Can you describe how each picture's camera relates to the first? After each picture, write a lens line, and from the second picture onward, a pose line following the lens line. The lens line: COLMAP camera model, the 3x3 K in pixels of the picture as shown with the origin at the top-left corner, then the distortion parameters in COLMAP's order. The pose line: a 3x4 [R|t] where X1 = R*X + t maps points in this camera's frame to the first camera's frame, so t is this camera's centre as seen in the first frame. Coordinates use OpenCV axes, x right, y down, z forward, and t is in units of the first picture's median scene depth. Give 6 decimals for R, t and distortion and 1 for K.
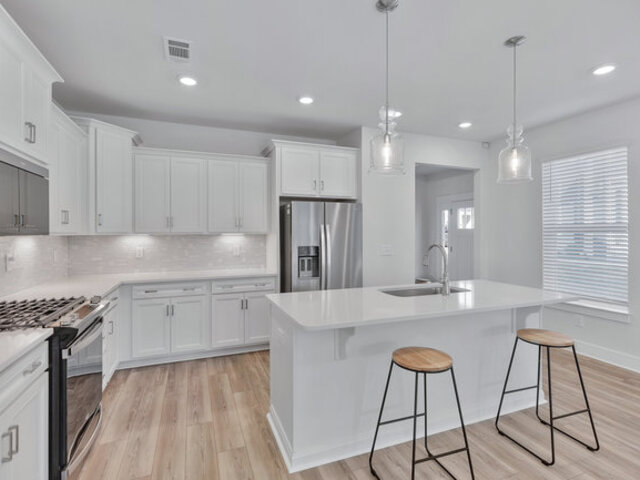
lens RADIAL K [[326.6, 0, 320.6], [0, 326.6, 231.9], [0, 0, 1]] dist [0.013034, -0.000063]
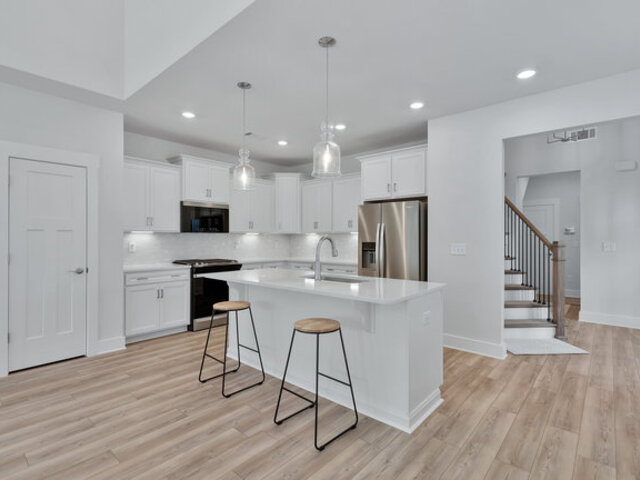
lens RADIAL K [[326.6, 0, 320.6], [0, 326.6, 231.9], [0, 0, 1]] dist [0.013034, -0.000063]
pose [[0.467452, -0.015891, -0.883875, 0.912912], [0.004622, 0.999869, -0.015532, 0.025557], [0.884006, 0.003175, 0.467464, 0.286007]]
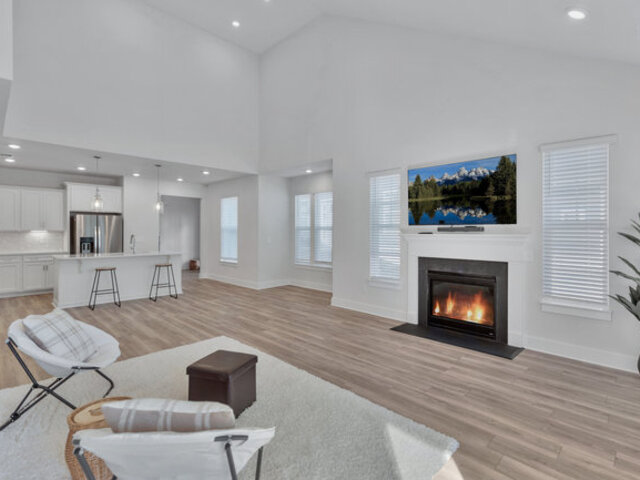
lens RADIAL K [[326.6, 0, 320.6], [0, 326.6, 231.9], [0, 0, 1]] dist [0.013034, -0.000063]
pose [[0.916441, 0.002861, 0.400161, 0.464400], [-0.004830, 0.999981, 0.003911, -0.003042], [-0.400142, -0.005517, 0.916437, -1.395989]]
